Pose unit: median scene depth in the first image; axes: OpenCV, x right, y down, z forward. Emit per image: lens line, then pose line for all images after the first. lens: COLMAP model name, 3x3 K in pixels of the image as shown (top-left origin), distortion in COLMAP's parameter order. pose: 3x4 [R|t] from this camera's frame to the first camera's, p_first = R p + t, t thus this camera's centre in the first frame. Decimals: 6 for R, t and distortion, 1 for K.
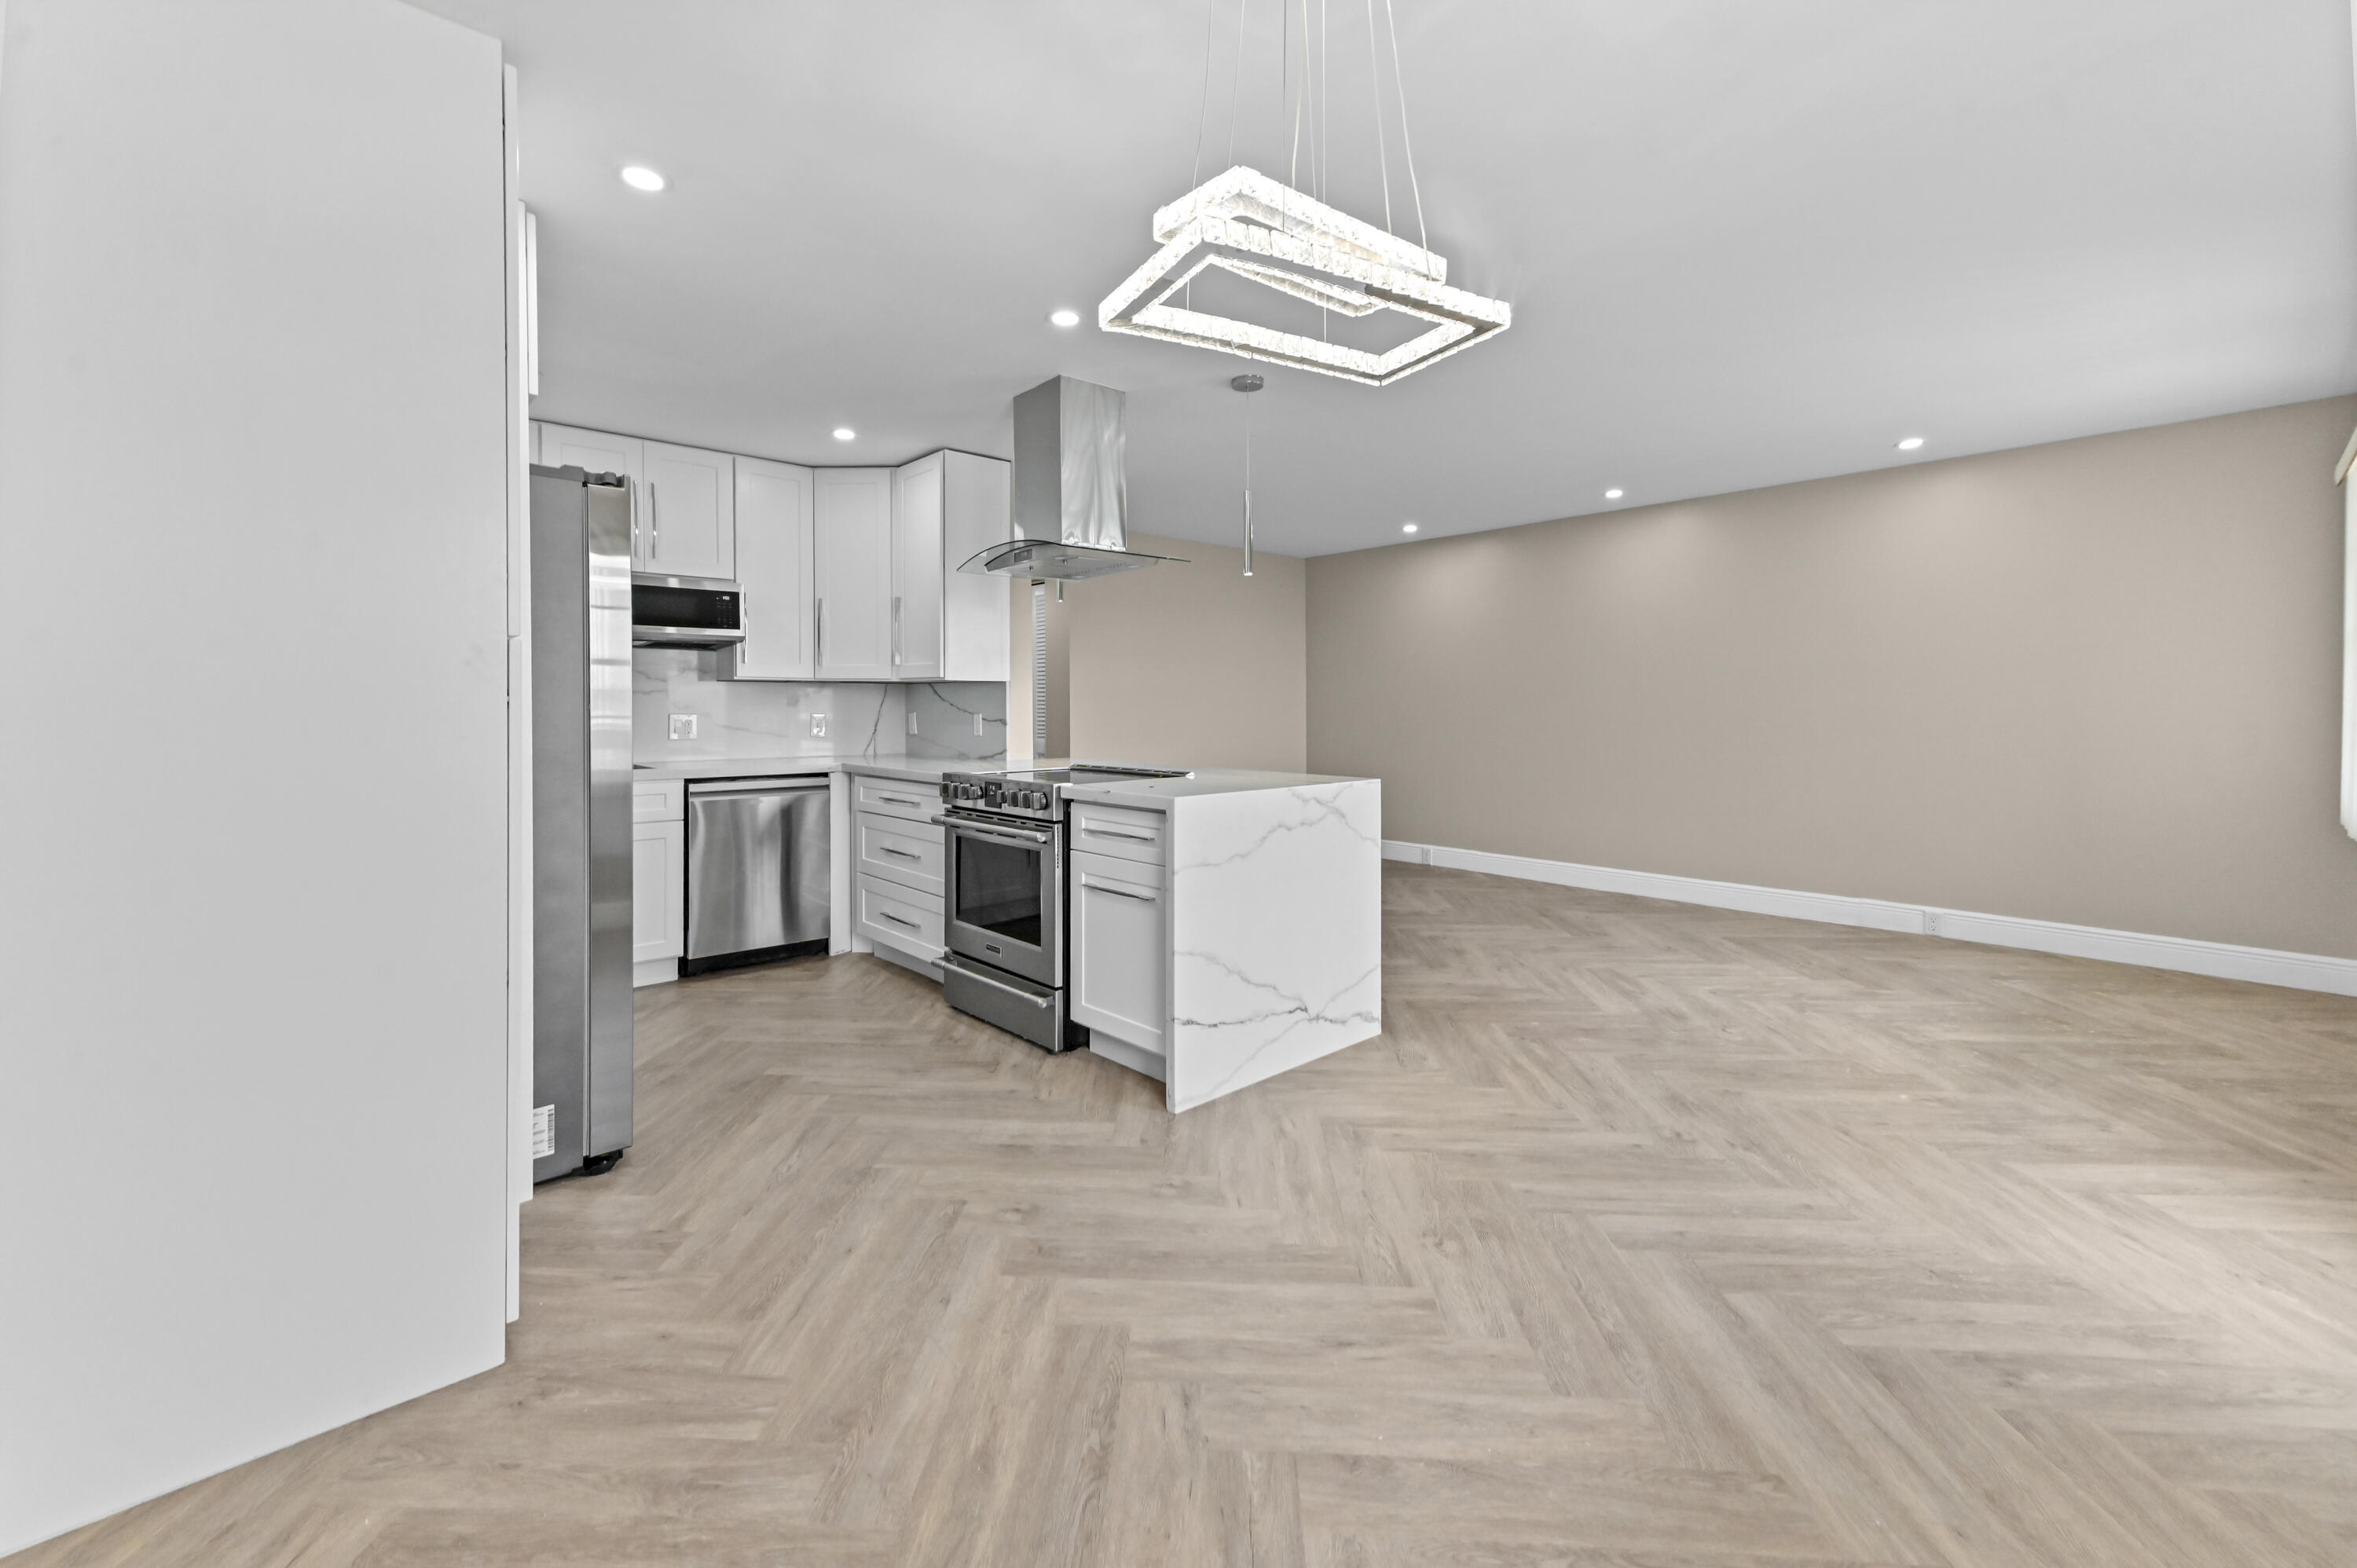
lens RADIAL K [[930.7, 0, 1186.5], [0, 930.7, 712.6], [0, 0, 1]] dist [0.014463, -0.000112]
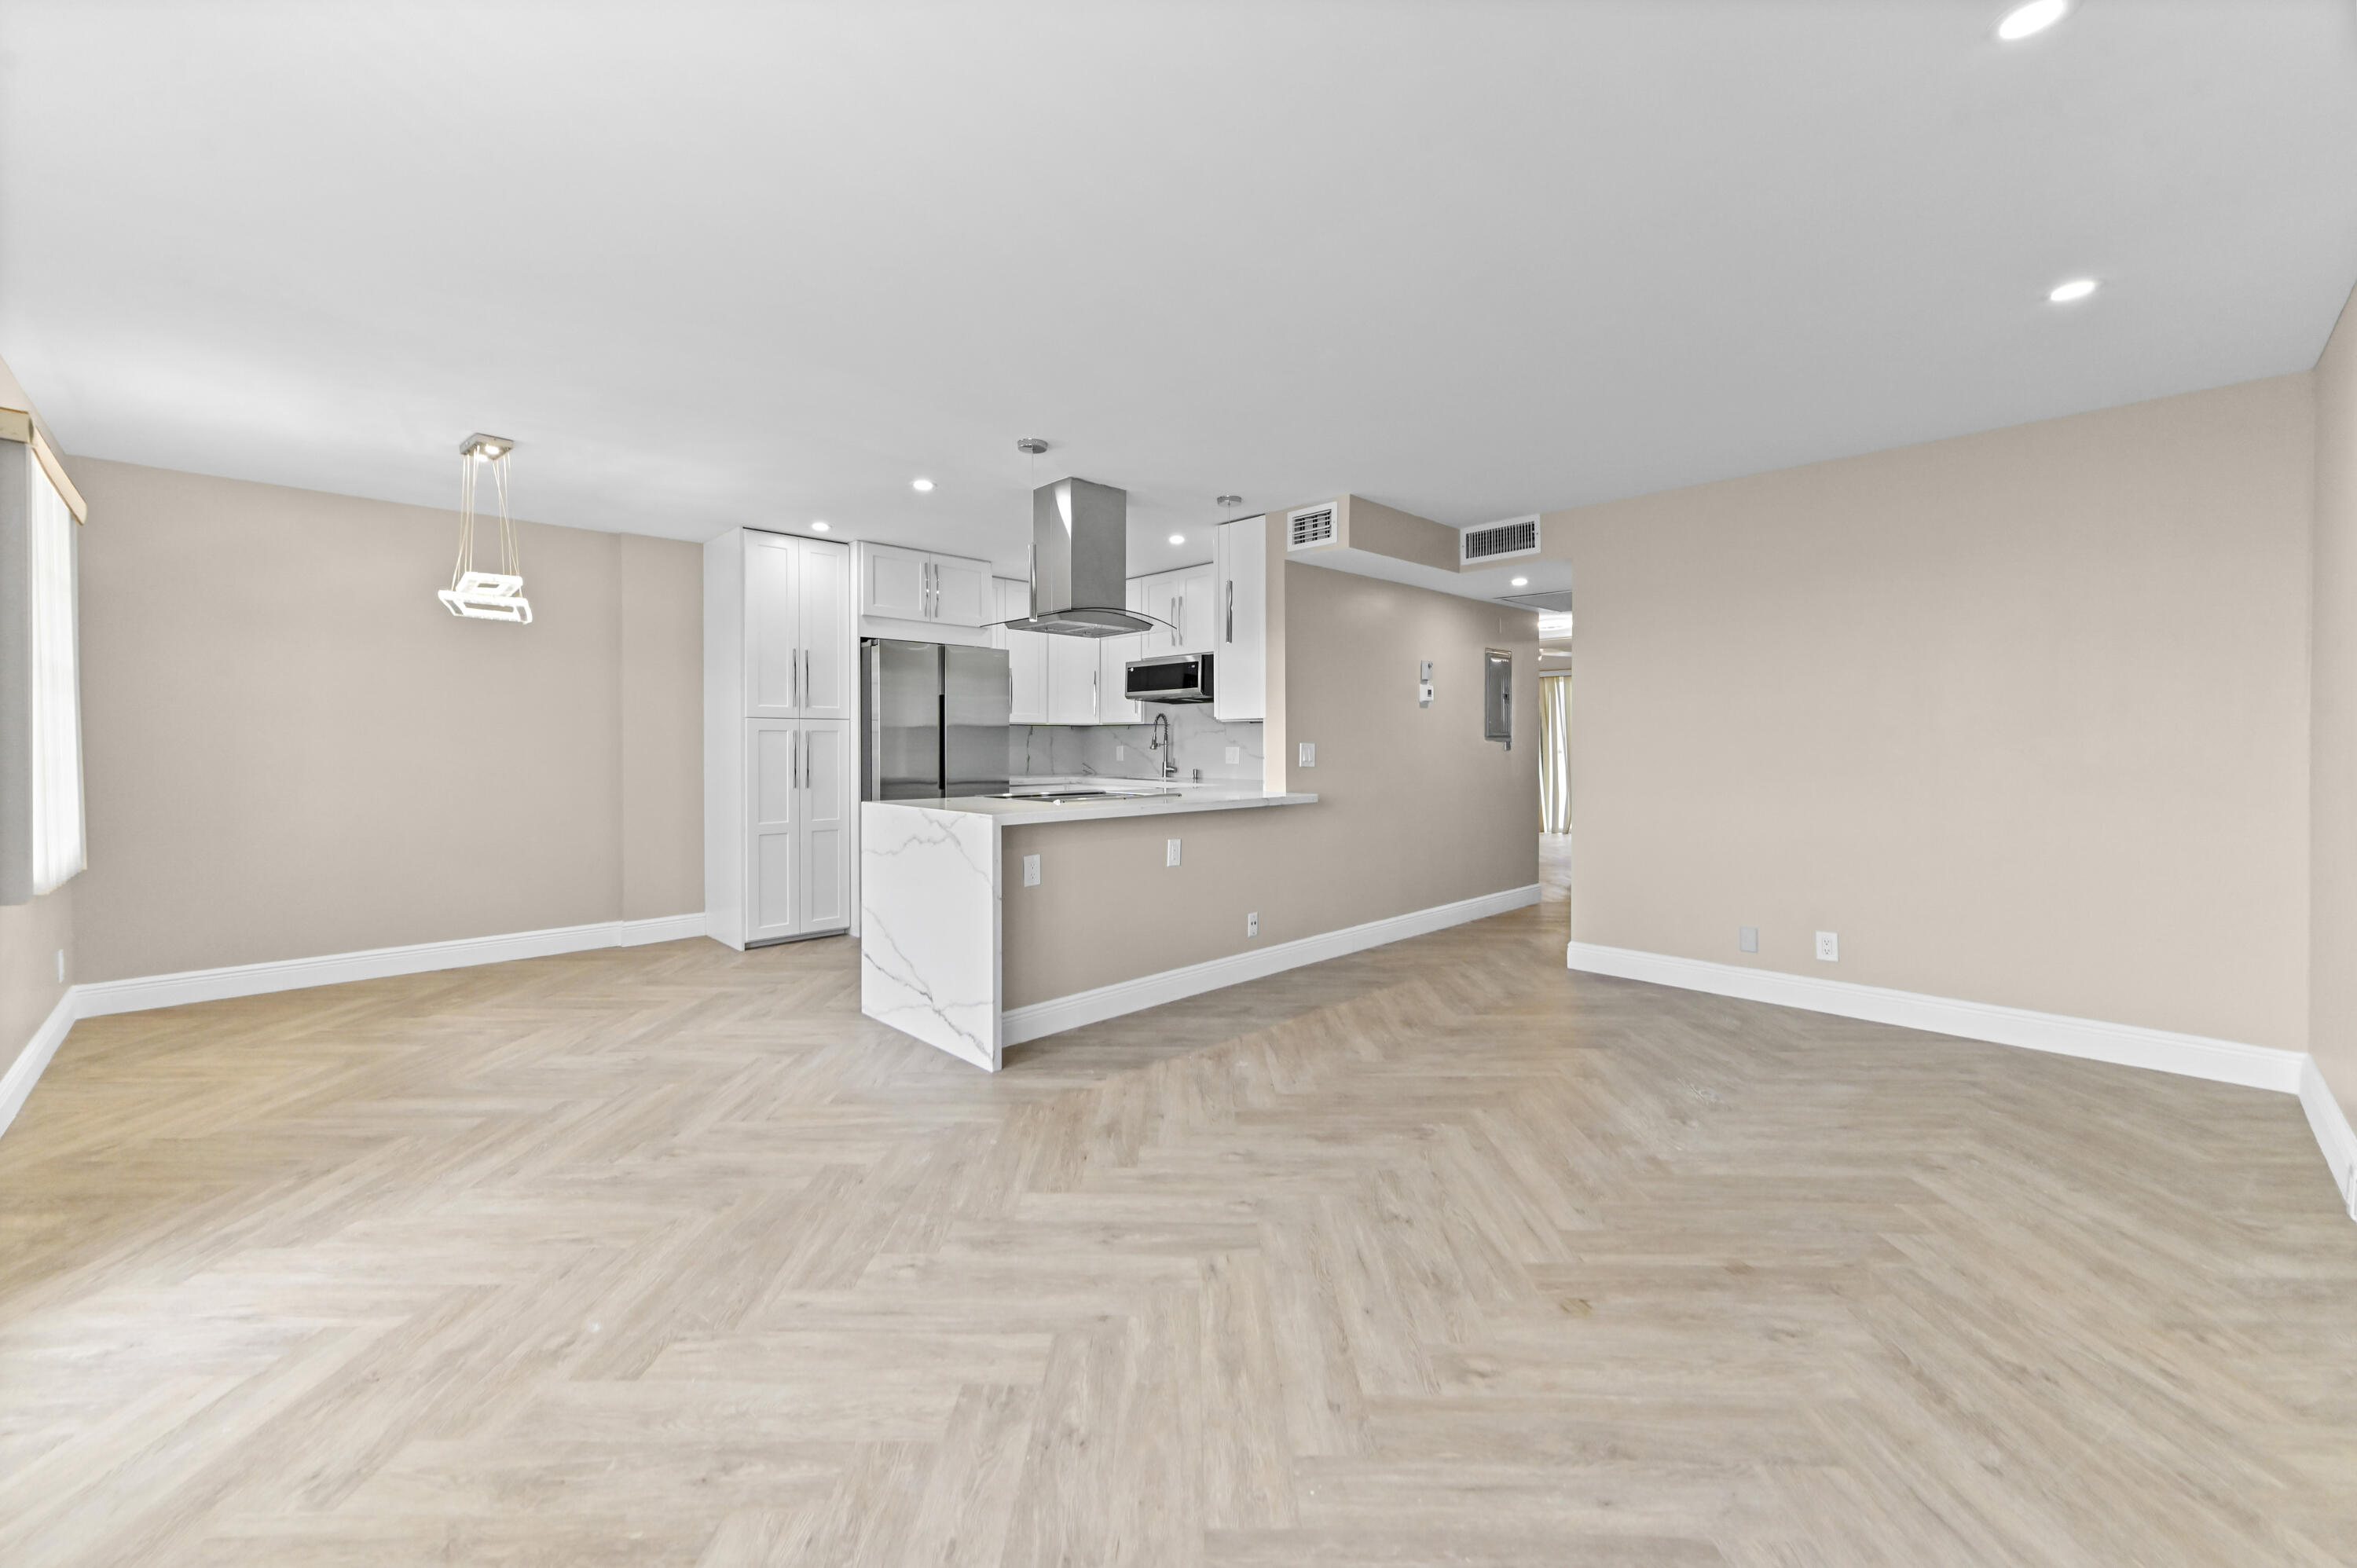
lens RADIAL K [[930.7, 0, 1166.2], [0, 930.7, 757.3], [0, 0, 1]] dist [0.014463, -0.000112]
pose [[0.031397, 0.019120, -0.999324, 1.433443], [-0.008055, 0.999789, 0.018875, -0.011736], [0.999475, 0.007457, 0.031545, 1.380213]]
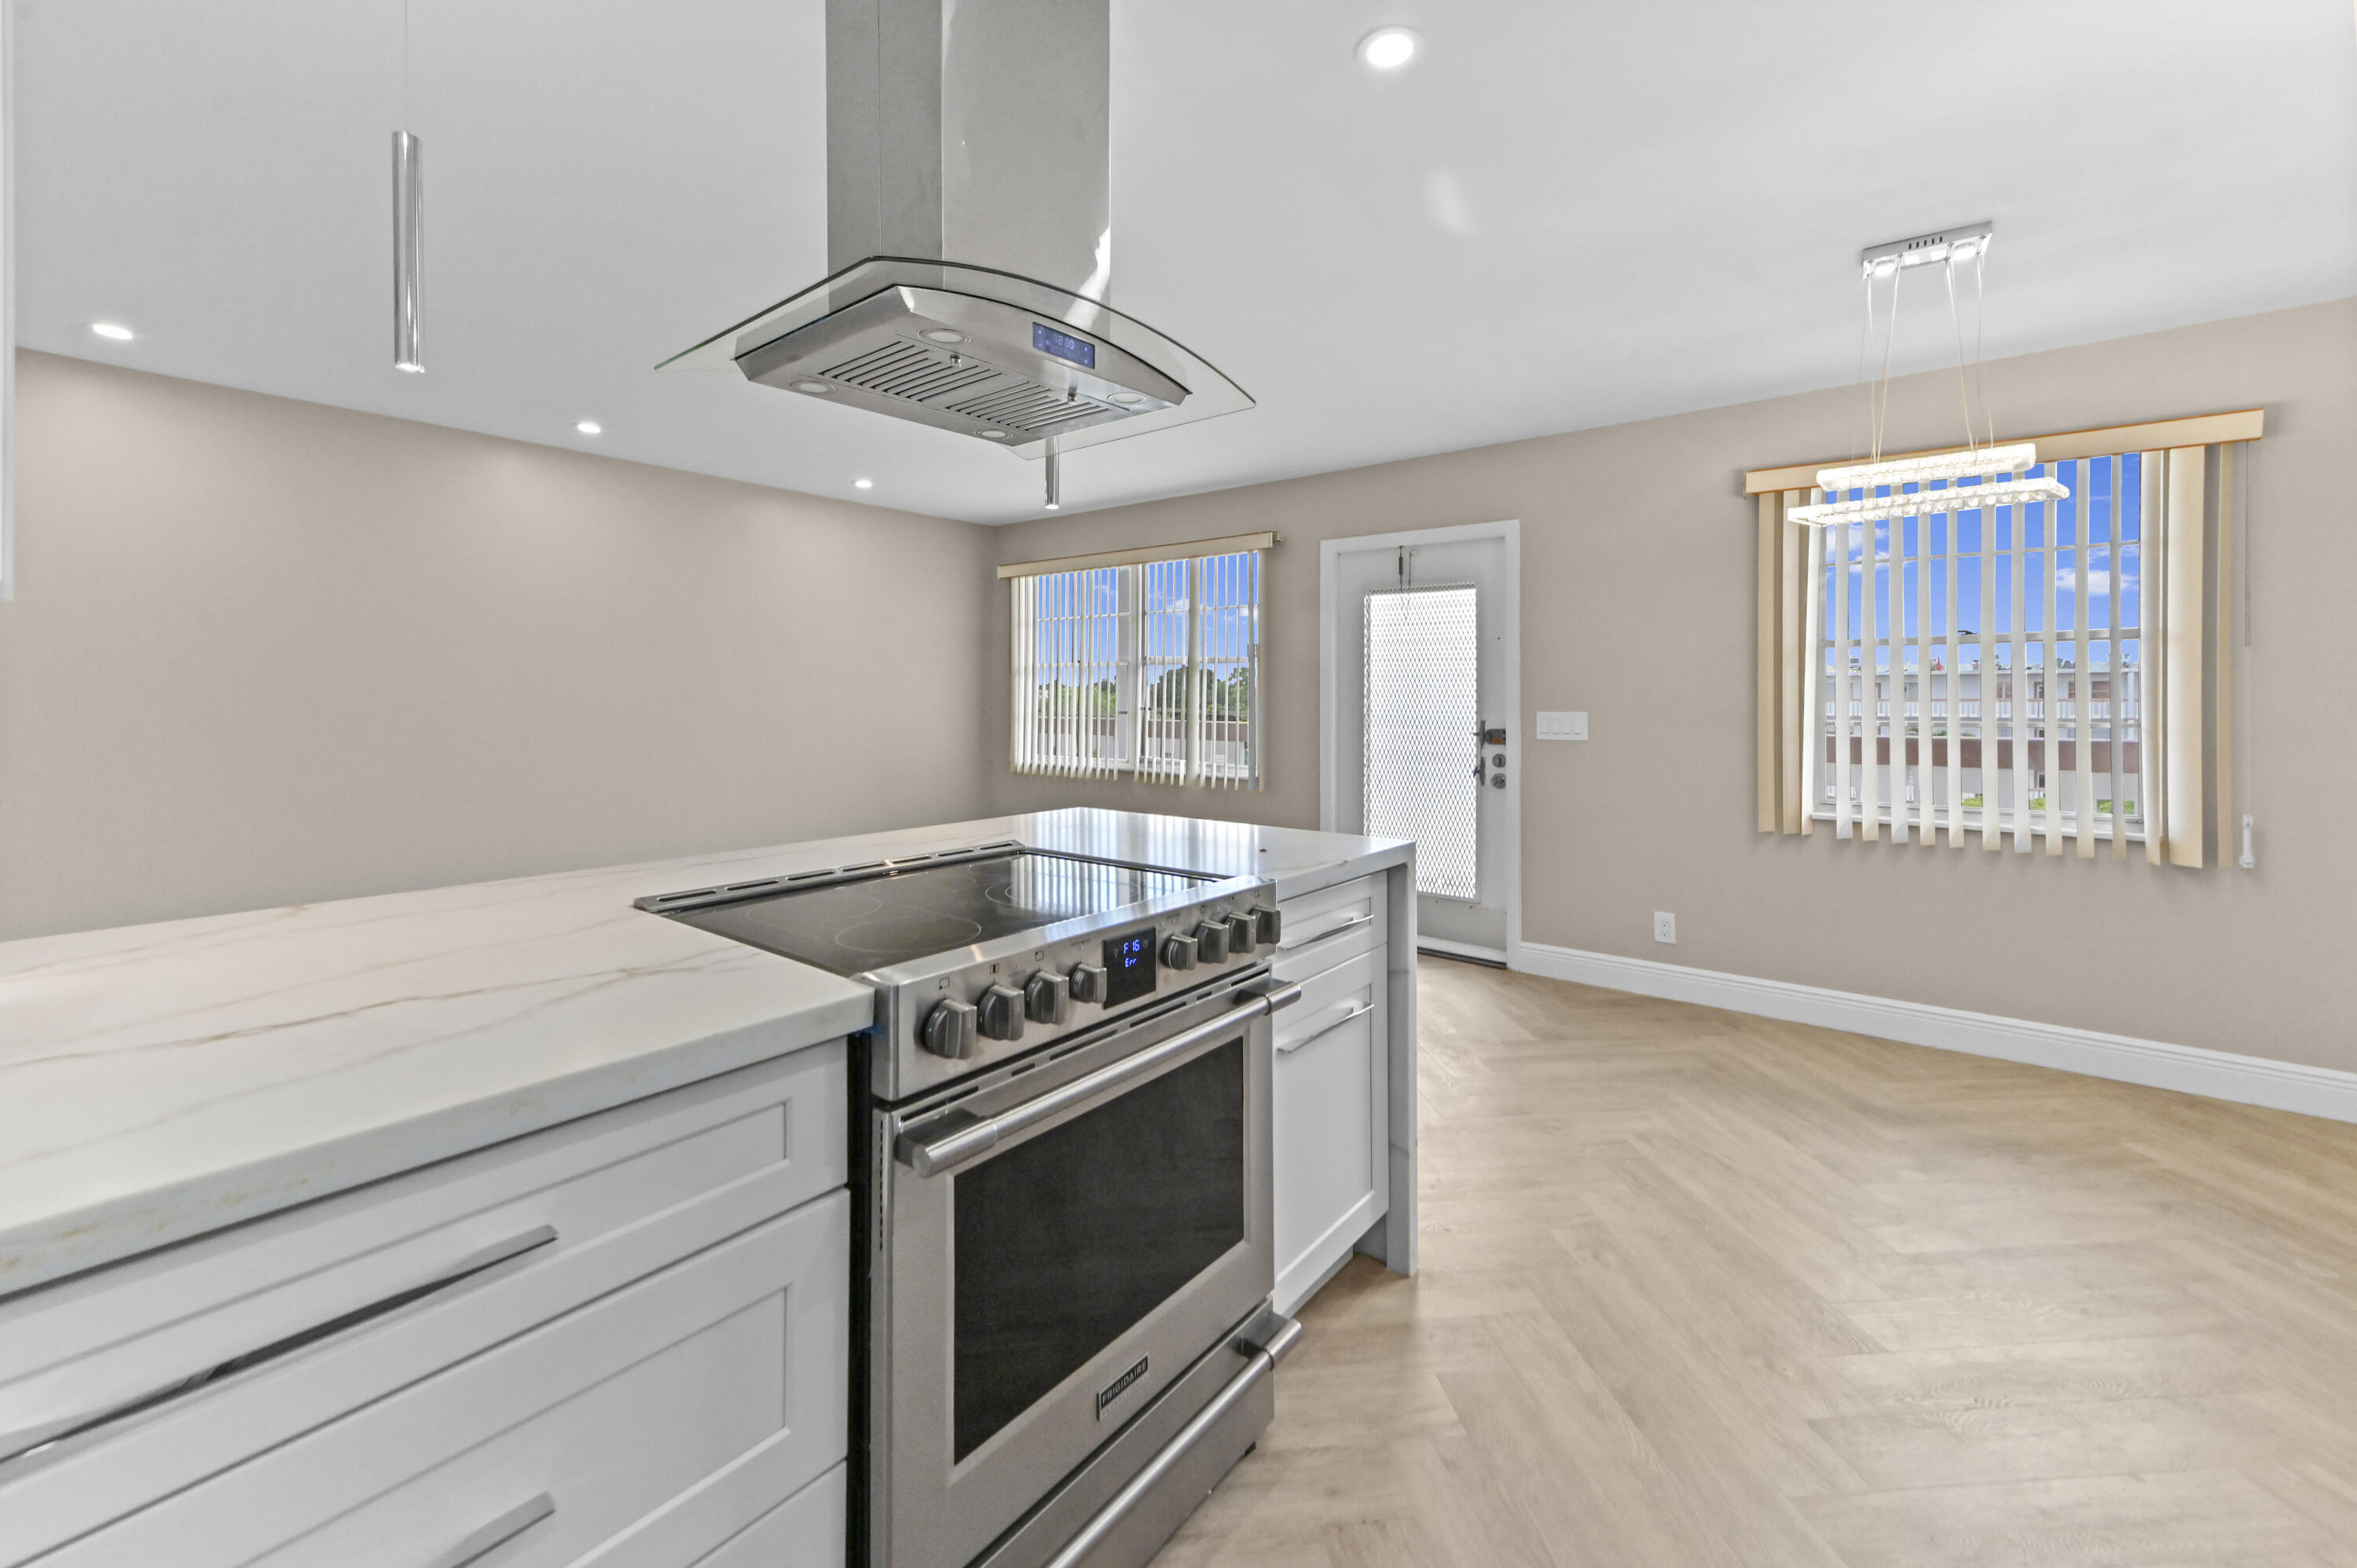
lens RADIAL K [[930.7, 0, 1163.1], [0, 930.7, 697.6], [0, 0, 1]] dist [0.014463, -0.000112]
pose [[-0.131320, 0.006603, 0.991318, -0.693175], [0.008418, 0.999949, -0.005545, -0.020954], [-0.991304, 0.007617, -0.131369, 1.241492]]
